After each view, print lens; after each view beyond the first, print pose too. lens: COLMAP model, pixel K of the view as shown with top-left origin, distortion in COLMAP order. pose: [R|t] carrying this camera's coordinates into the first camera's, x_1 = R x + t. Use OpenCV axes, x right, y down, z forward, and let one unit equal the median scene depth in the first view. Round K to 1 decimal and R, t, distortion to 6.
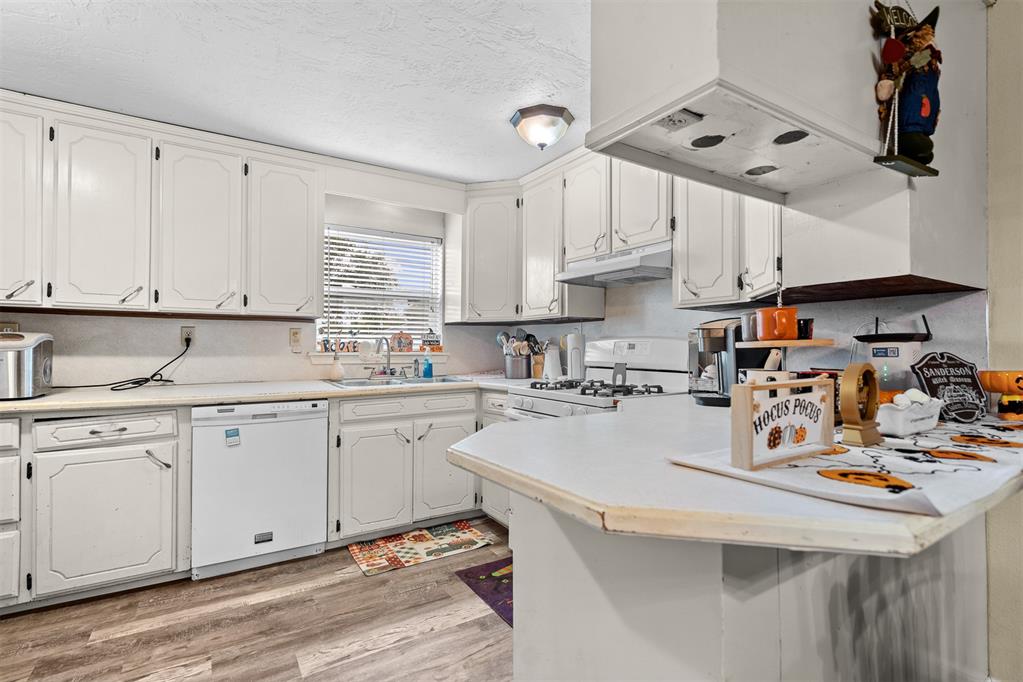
lens RADIAL K [[475.3, 0, 508.3], [0, 475.3, 341.4], [0, 0, 1]] dist [0.000047, 0.000739]
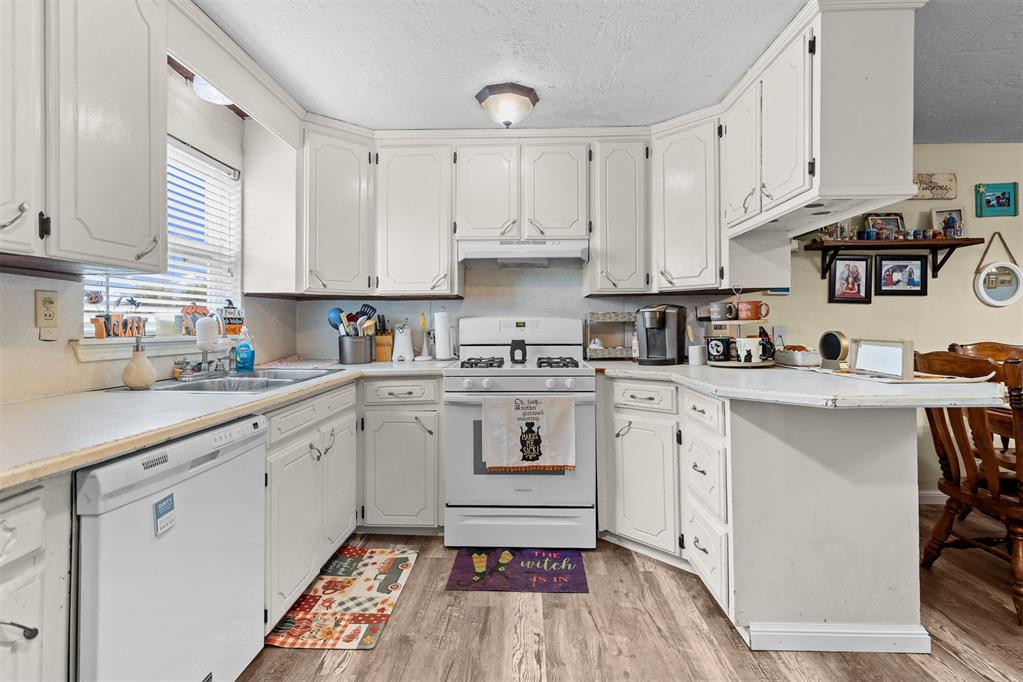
lens RADIAL K [[481.1, 0, 508.0], [0, 481.1, 323.8], [0, 0, 1]] dist [0.002407, 0.000245]
pose [[0.563610, -0.002113, 0.826039, -0.699439], [-0.003034, 0.999985, 0.004628, 0.003719], [-0.826036, -0.005115, 0.563595, 0.387158]]
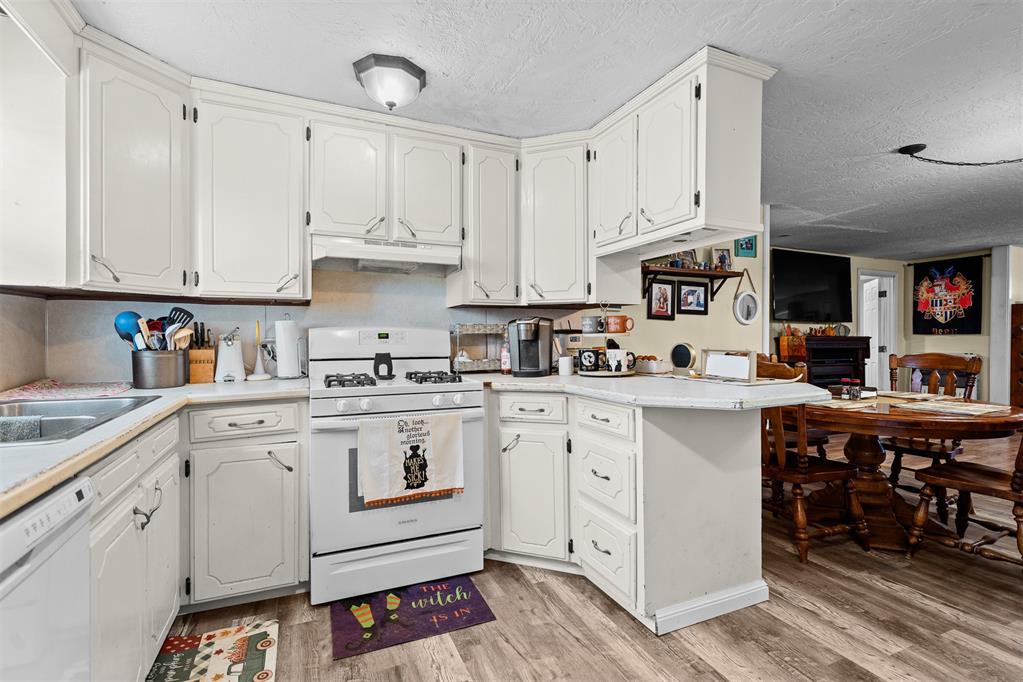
lens RADIAL K [[475.3, 0, 508.3], [0, 475.3, 341.4], [0, 0, 1]] dist [0.000047, 0.000739]
pose [[0.145582, -0.011027, 0.989285, -0.696298], [-0.010350, 0.999866, 0.012668, 0.006723], [-0.989292, -0.012084, 0.145449, 0.597608]]
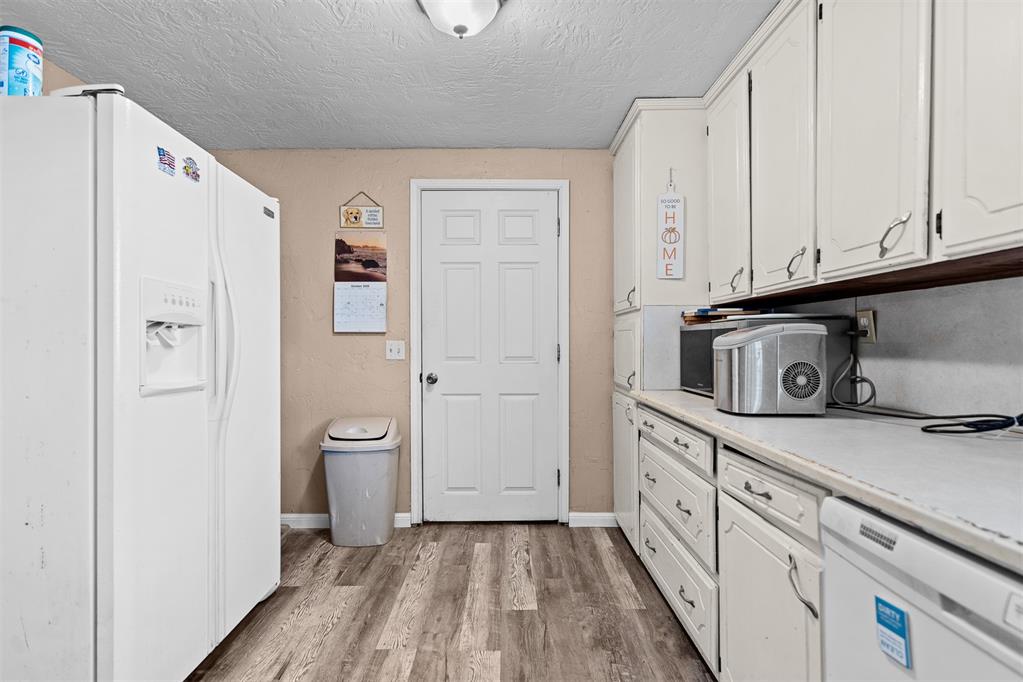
lens RADIAL K [[475.3, 0, 508.3], [0, 475.3, 341.4], [0, 0, 1]] dist [0.000047, 0.000739]
pose [[-0.529441, -0.008043, -0.848309, -0.160499], [0.003923, 0.999921, -0.011929, 0.012499], [0.848338, -0.009644, -0.529368, 0.846209]]
